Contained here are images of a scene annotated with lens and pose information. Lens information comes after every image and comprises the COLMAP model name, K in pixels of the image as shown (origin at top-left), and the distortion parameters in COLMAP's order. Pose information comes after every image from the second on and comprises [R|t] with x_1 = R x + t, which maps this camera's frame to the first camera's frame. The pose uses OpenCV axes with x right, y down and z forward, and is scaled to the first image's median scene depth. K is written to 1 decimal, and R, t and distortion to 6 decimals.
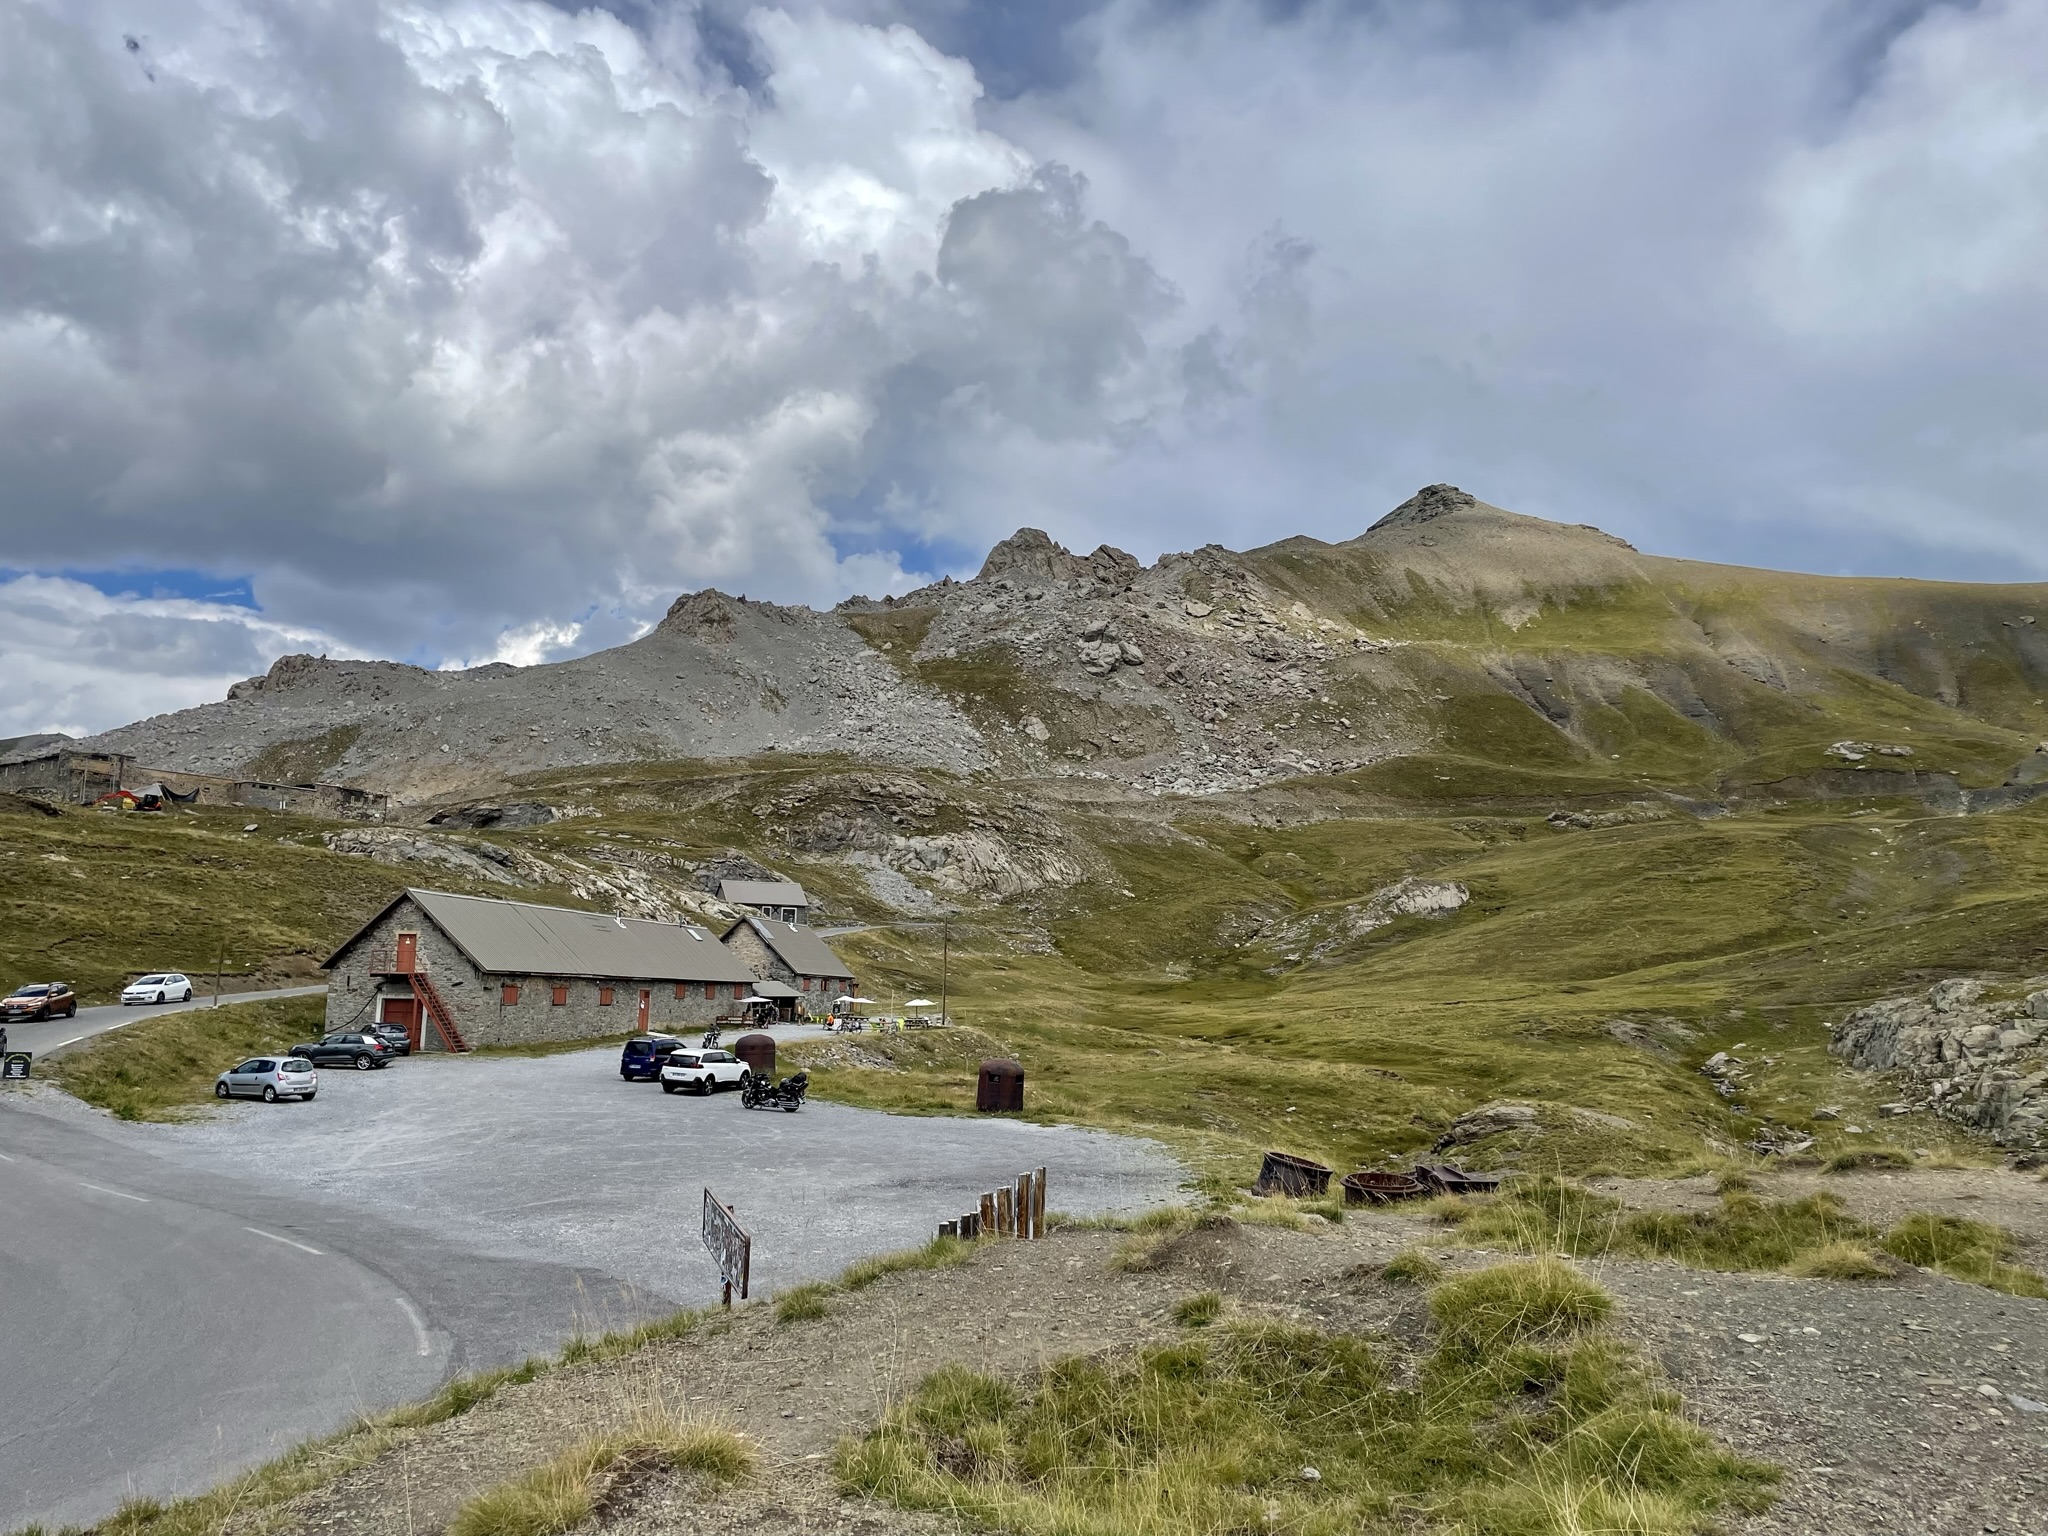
lens RADIAL K [[1540.6, 0, 1017.1], [0, 1540.6, 760.0], [0, 0, 1]] dist [0.088987, -0.011317]
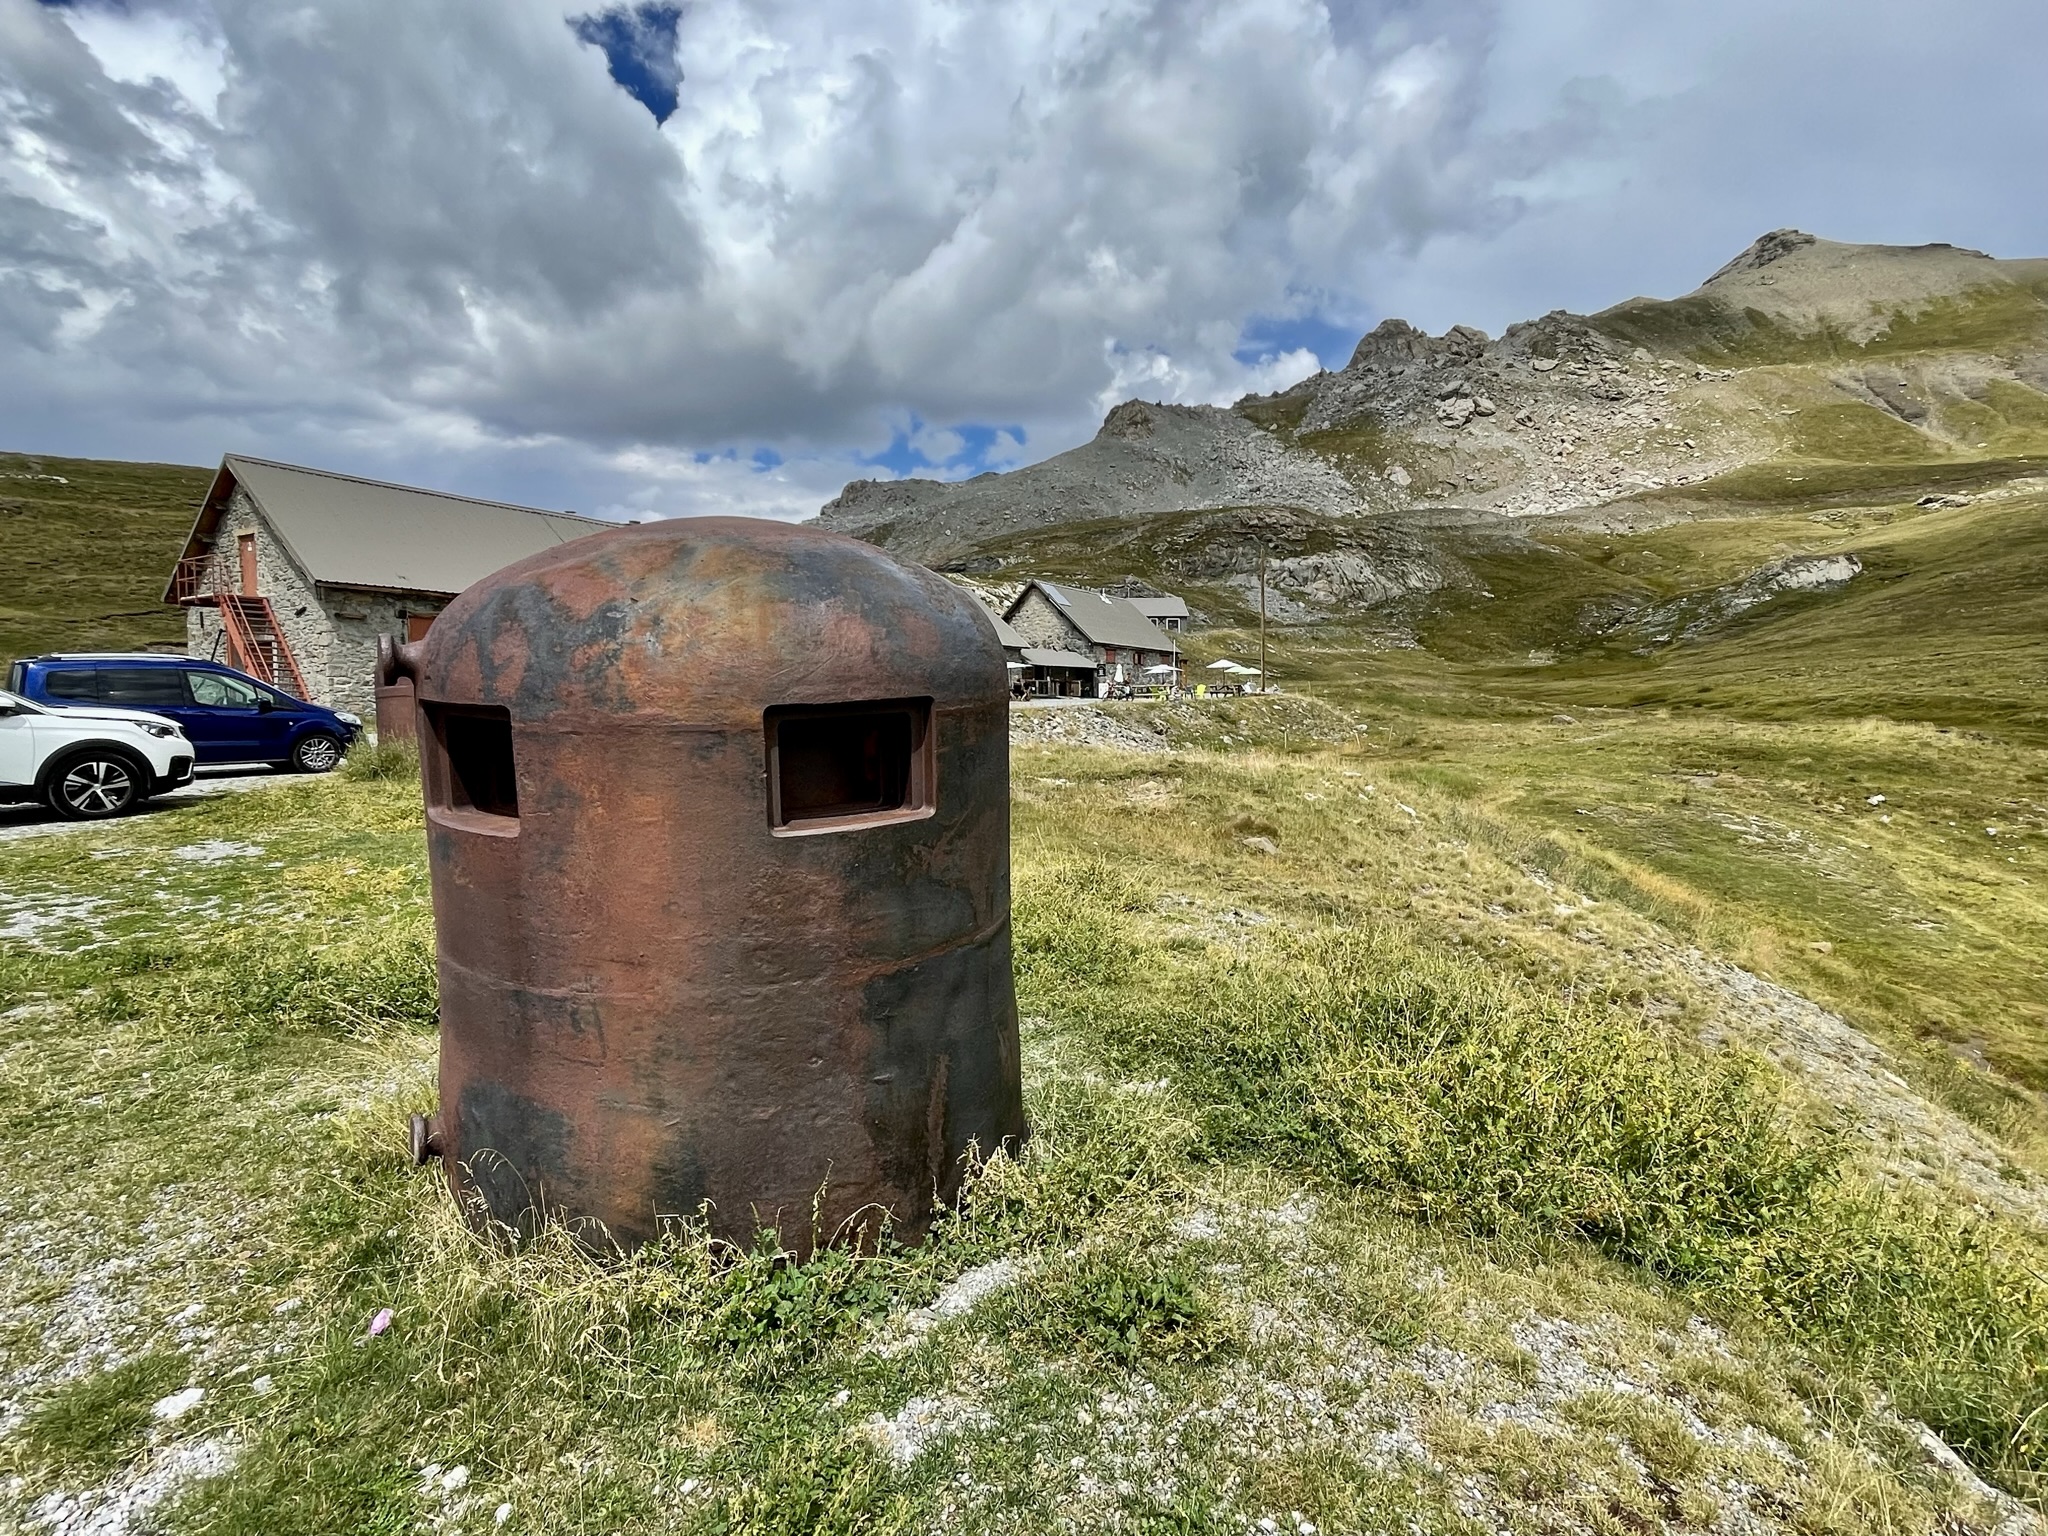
lens RADIAL K [[1045.4, 0, 1019.0], [0, 1045.4, 772.0], [0, 0, 1]] dist [-0.002977, -0.000437]
pose [[0.941977, -0.016851, -0.335254, 0.003488], [0.087231, 0.976716, 0.196003, 0.030490], [0.324145, -0.213875, 0.921514, 0.147327]]
